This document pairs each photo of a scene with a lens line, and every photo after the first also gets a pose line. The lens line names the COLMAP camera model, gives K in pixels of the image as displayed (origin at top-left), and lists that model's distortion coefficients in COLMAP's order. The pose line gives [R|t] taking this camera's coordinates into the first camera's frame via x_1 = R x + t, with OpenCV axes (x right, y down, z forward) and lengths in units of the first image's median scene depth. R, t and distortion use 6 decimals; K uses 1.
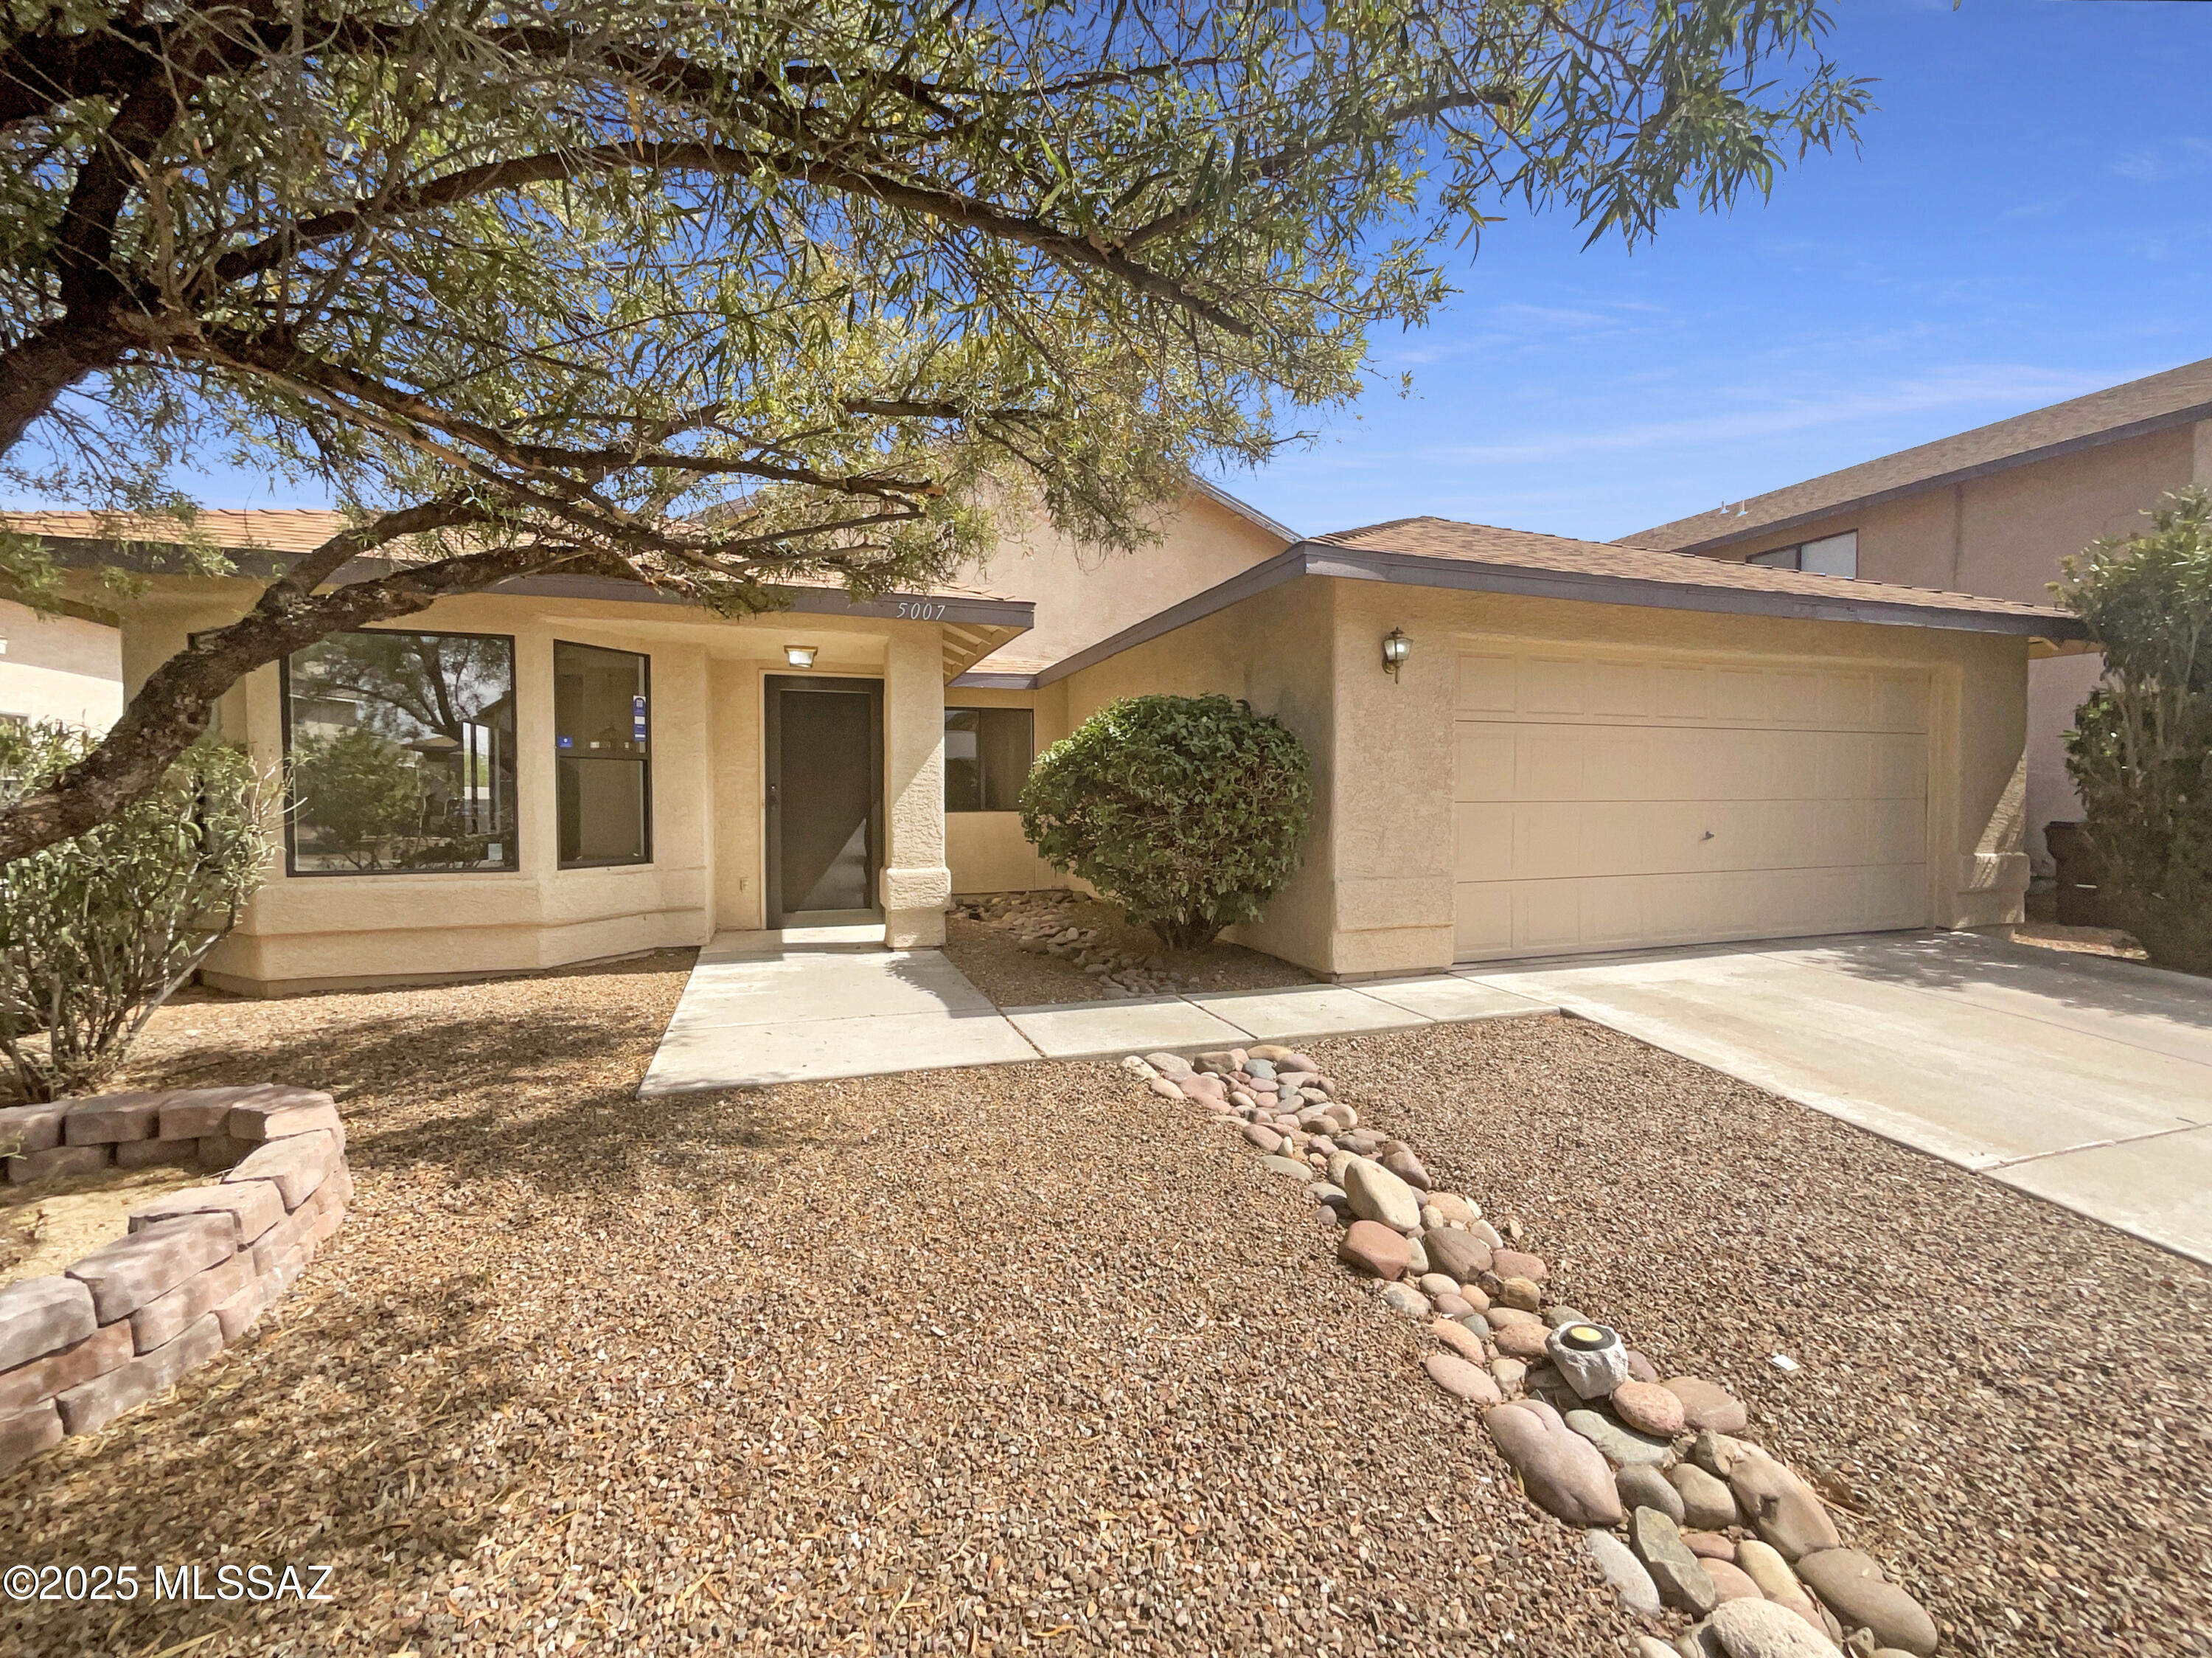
lens RADIAL K [[898.2, 0, 1106.0], [0, 898.2, 829.0], [0, 0, 1]] dist [0.001785, 0.000093]
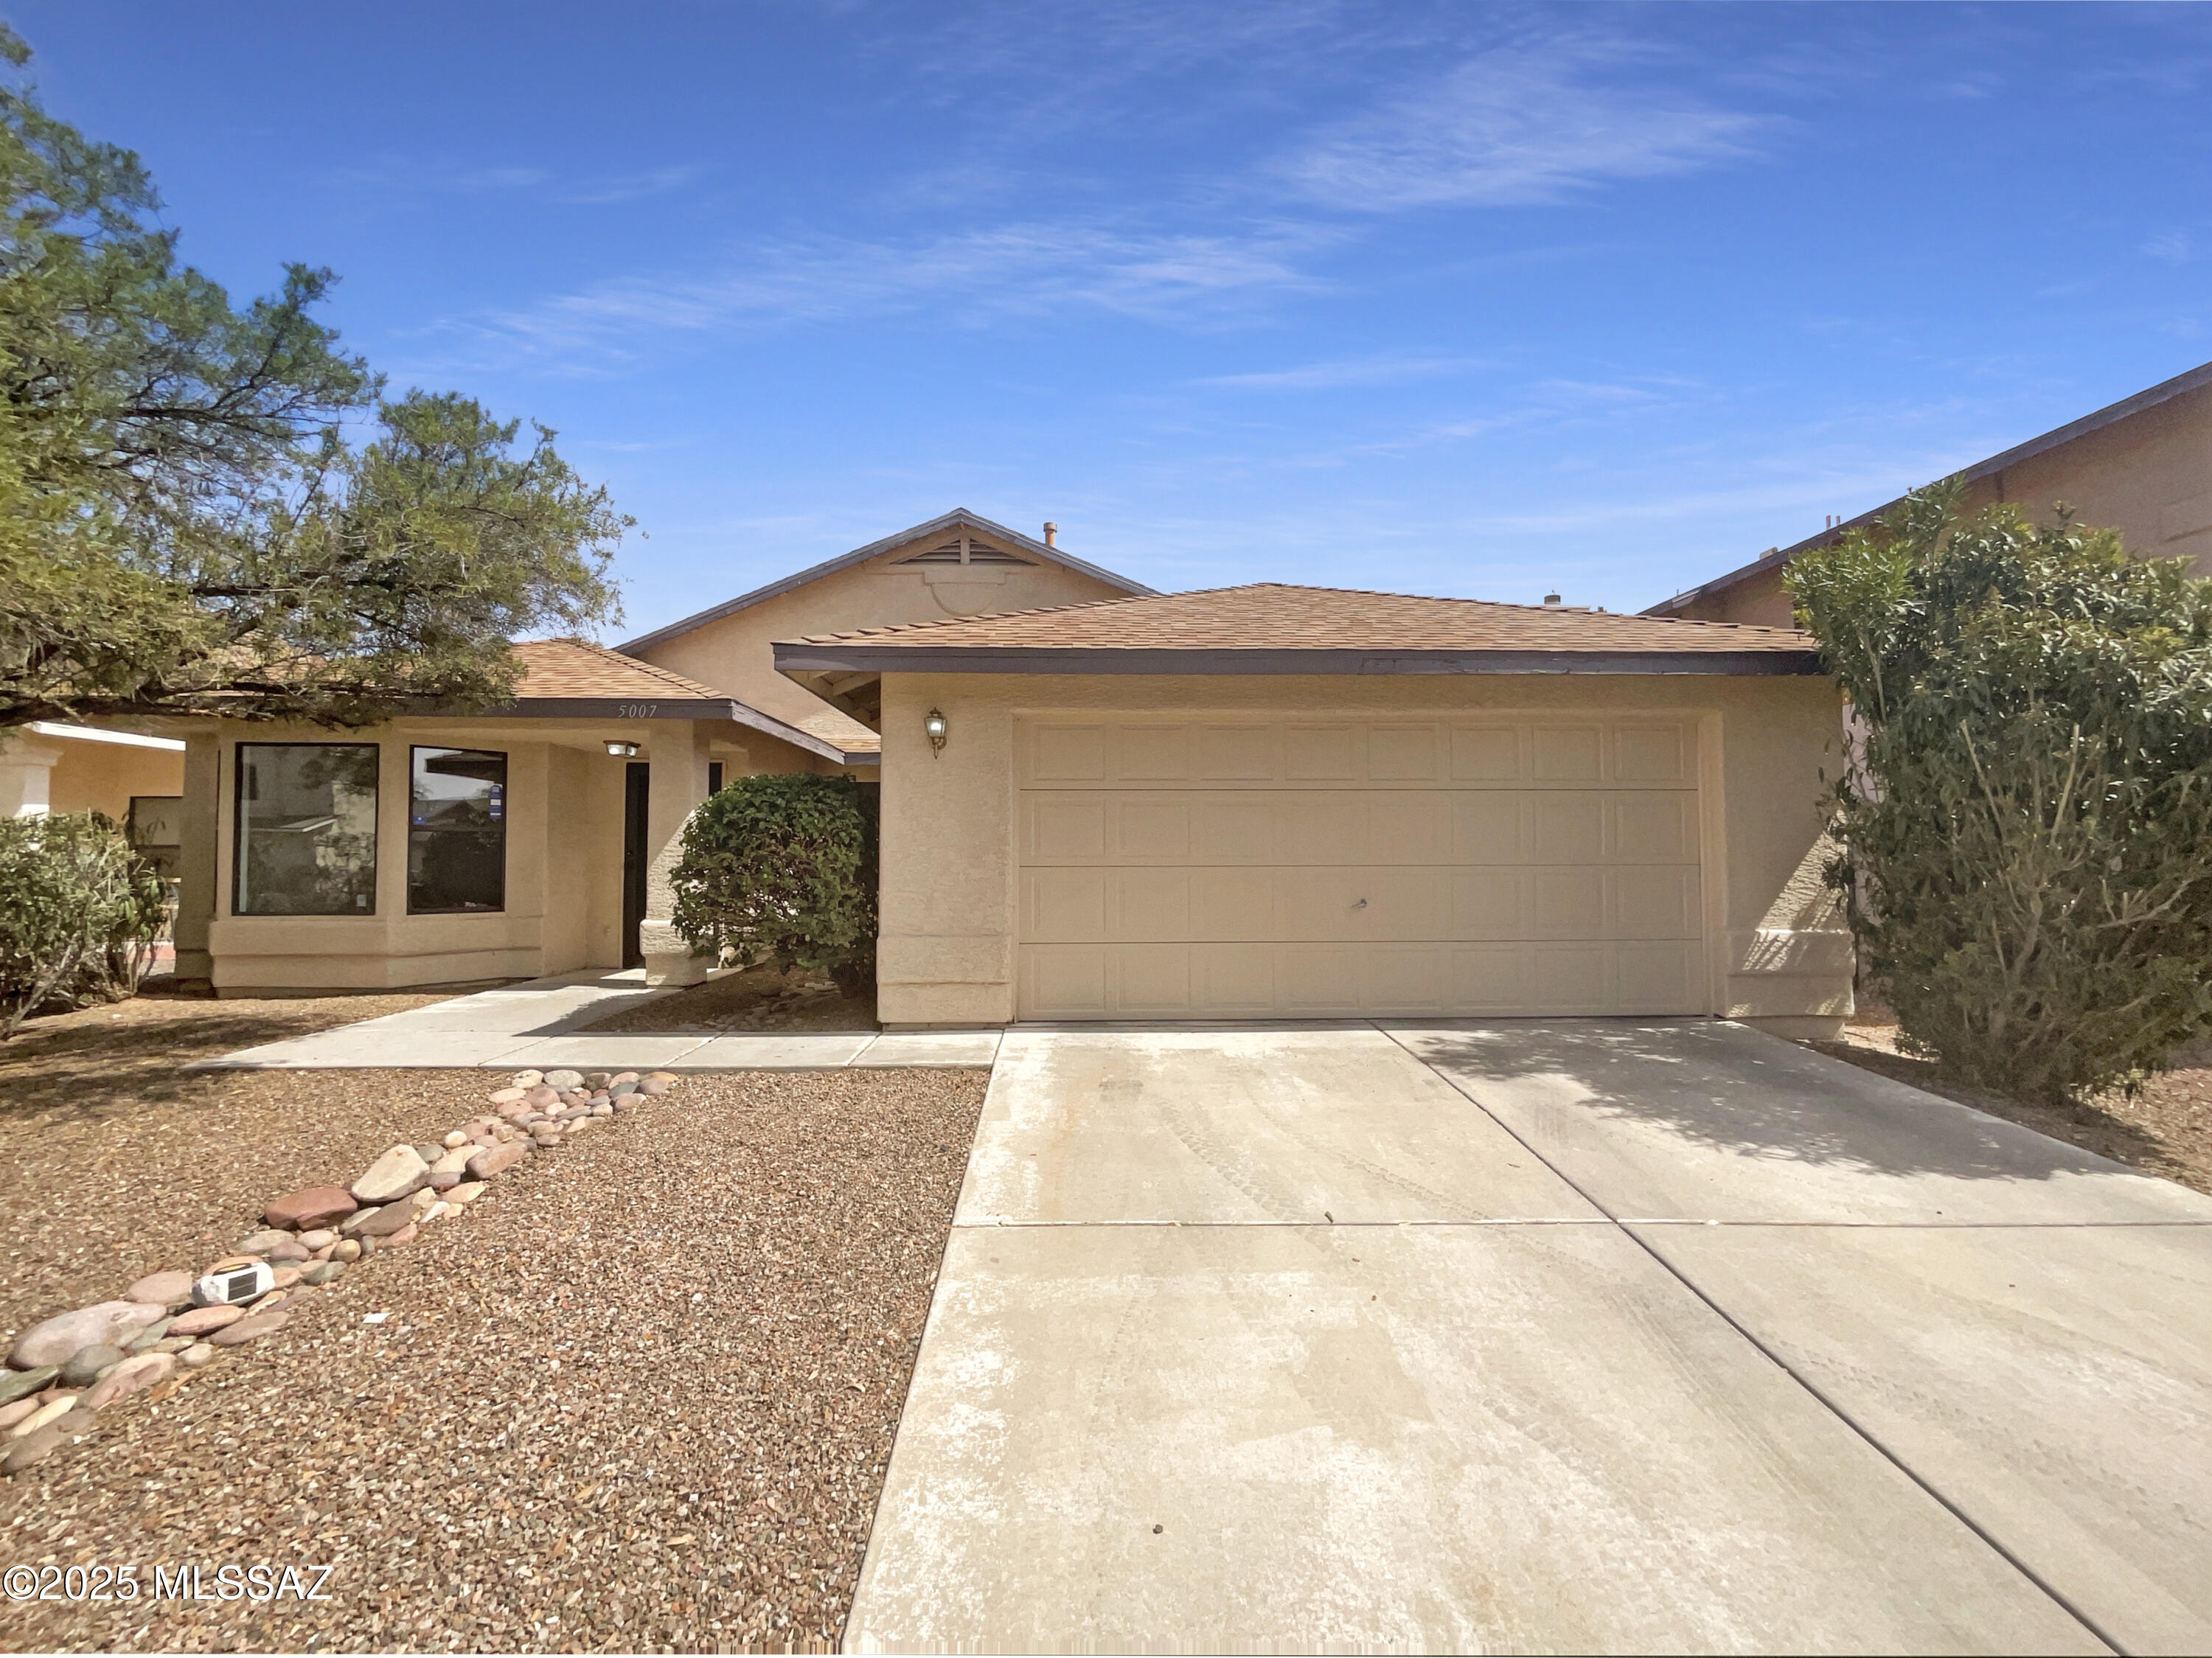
lens RADIAL K [[877.5, 0, 1106.0], [0, 877.5, 829.0], [0, 0, 1]] dist [-0.000767, 0.000320]
pose [[0.958980, -0.008831, -0.283337, 0.751412], [-0.011623, 0.997449, -0.070429, -0.001636], [0.283236, 0.070833, 0.956431, 0.034185]]
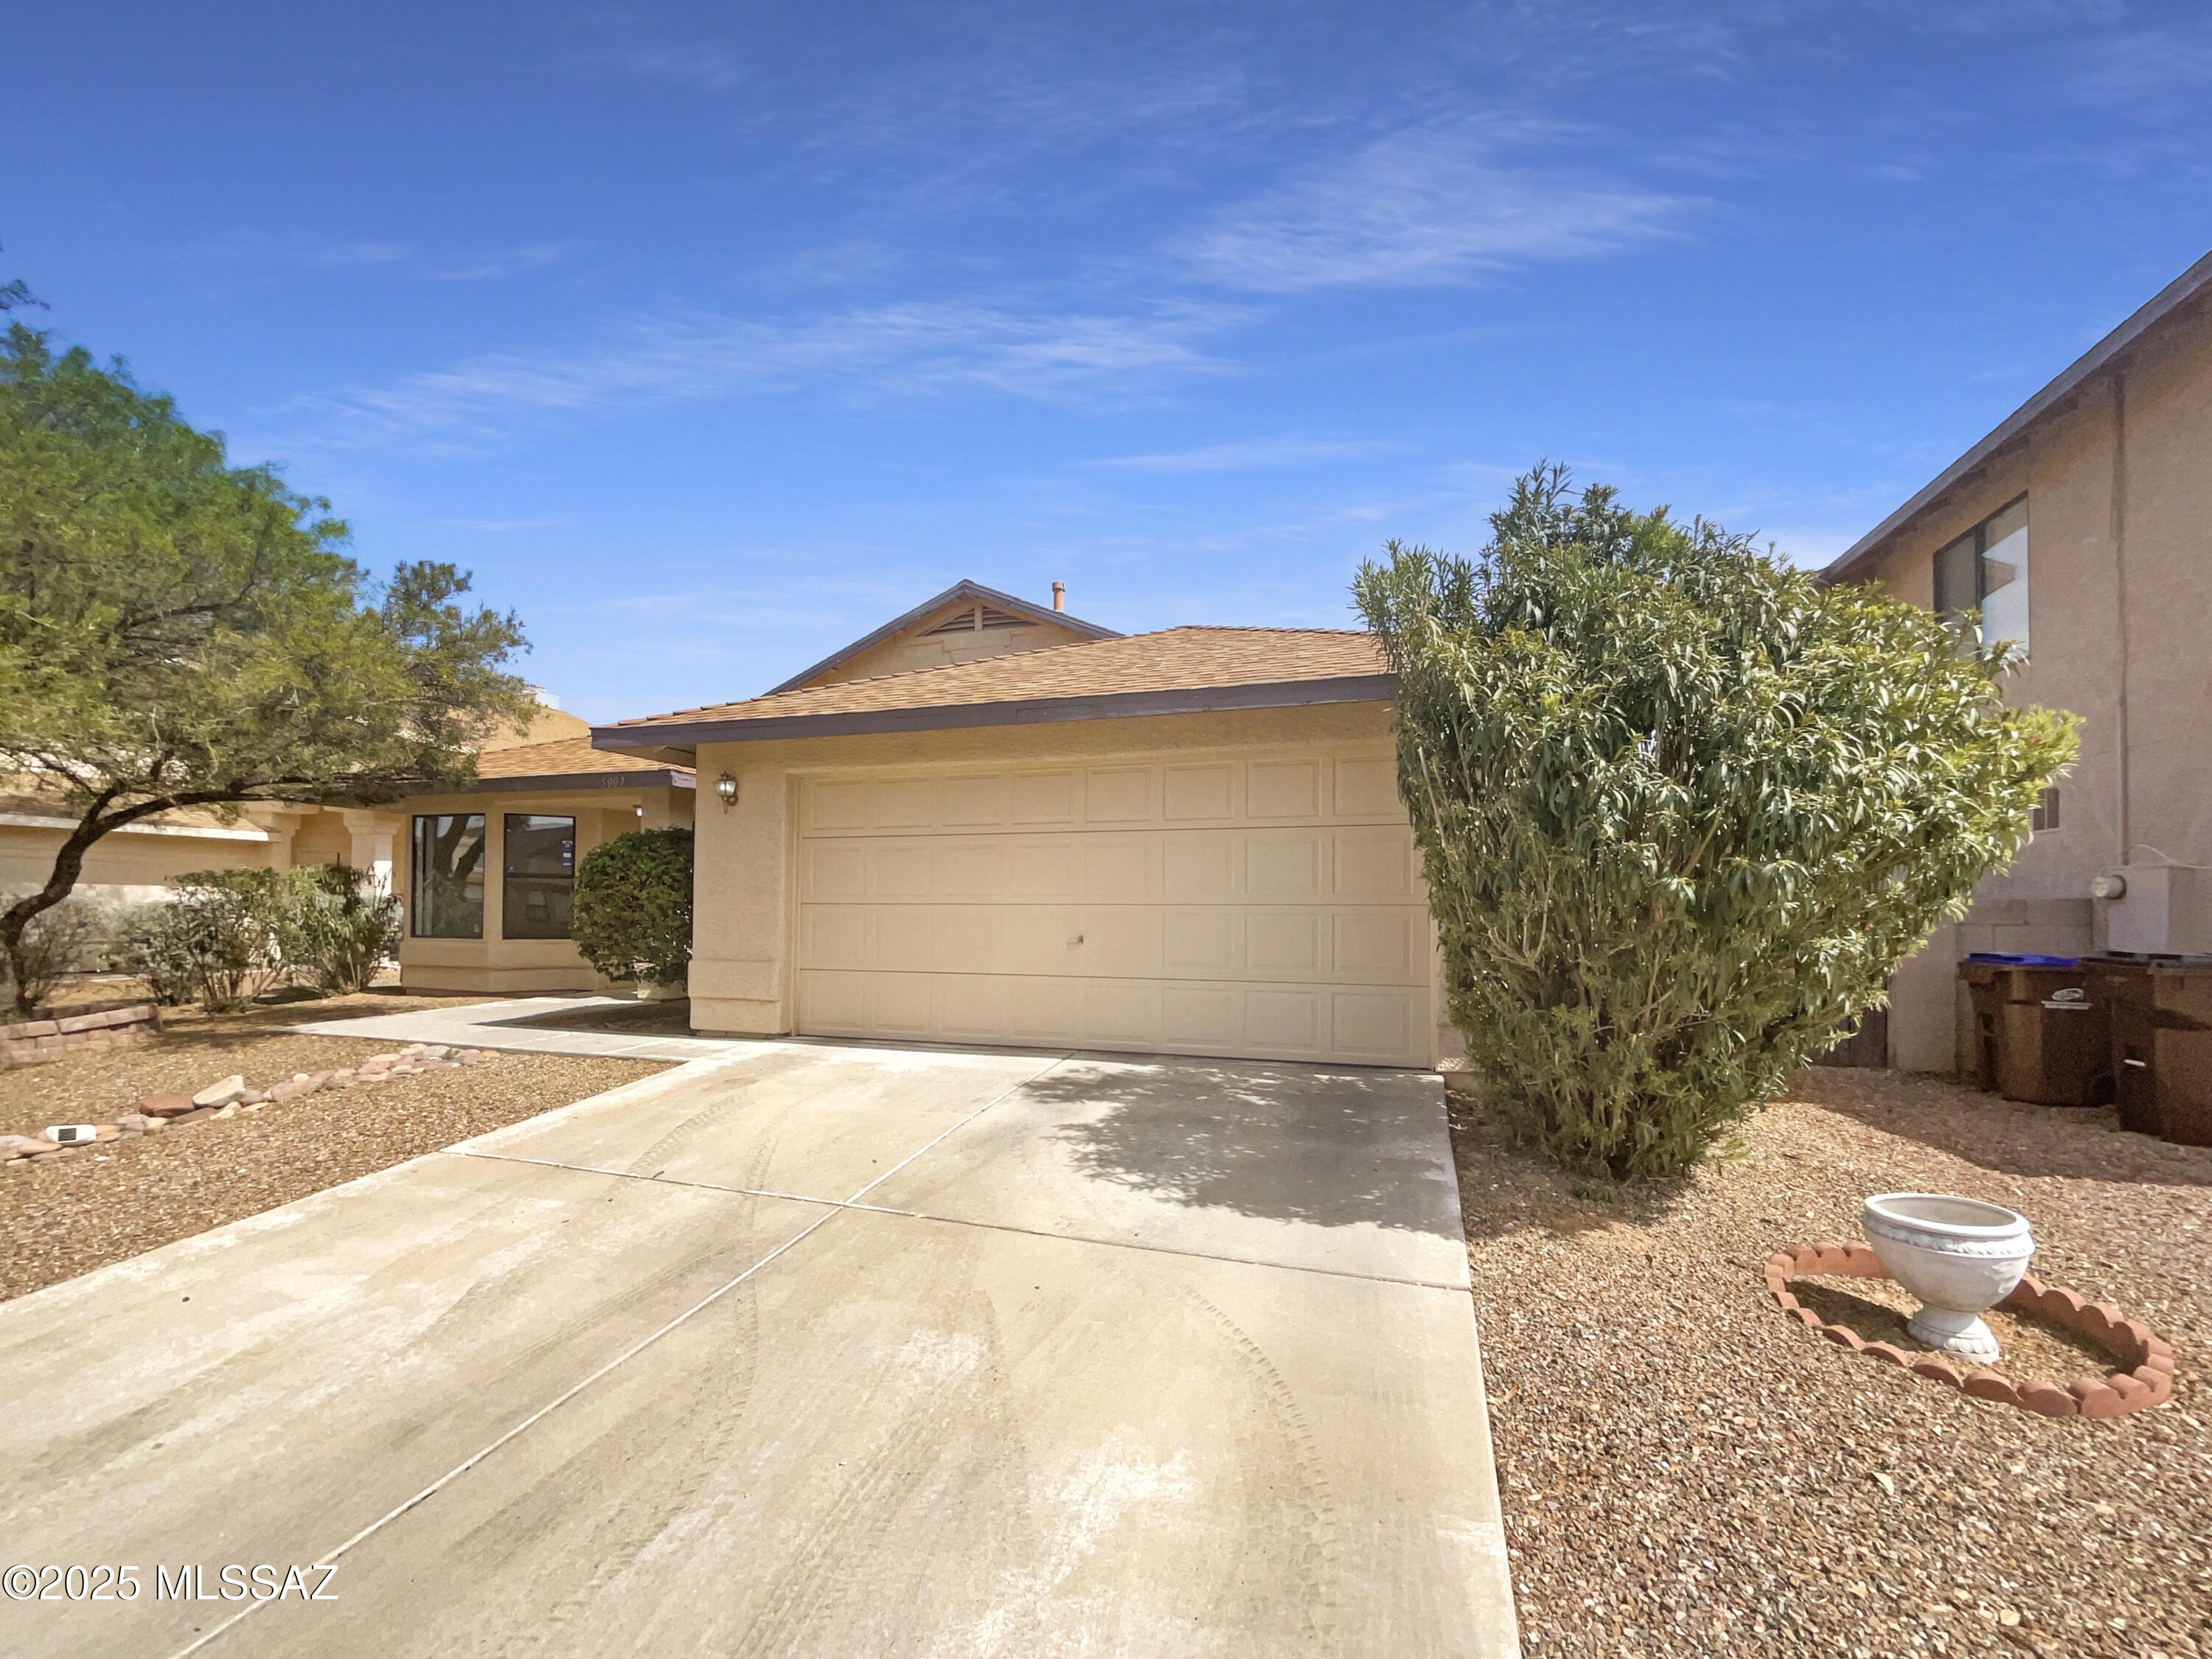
lens RADIAL K [[891.8, 0, 1110.5], [0, 891.8, 898.2], [0, 0, 1]] dist [0.000763, -0.000218]
pose [[0.813549, -0.000190, -0.581496, 1.418278], [-0.028776, 0.998762, -0.040586, 0.000819], [0.580784, 0.049752, 0.812536, 0.239559]]
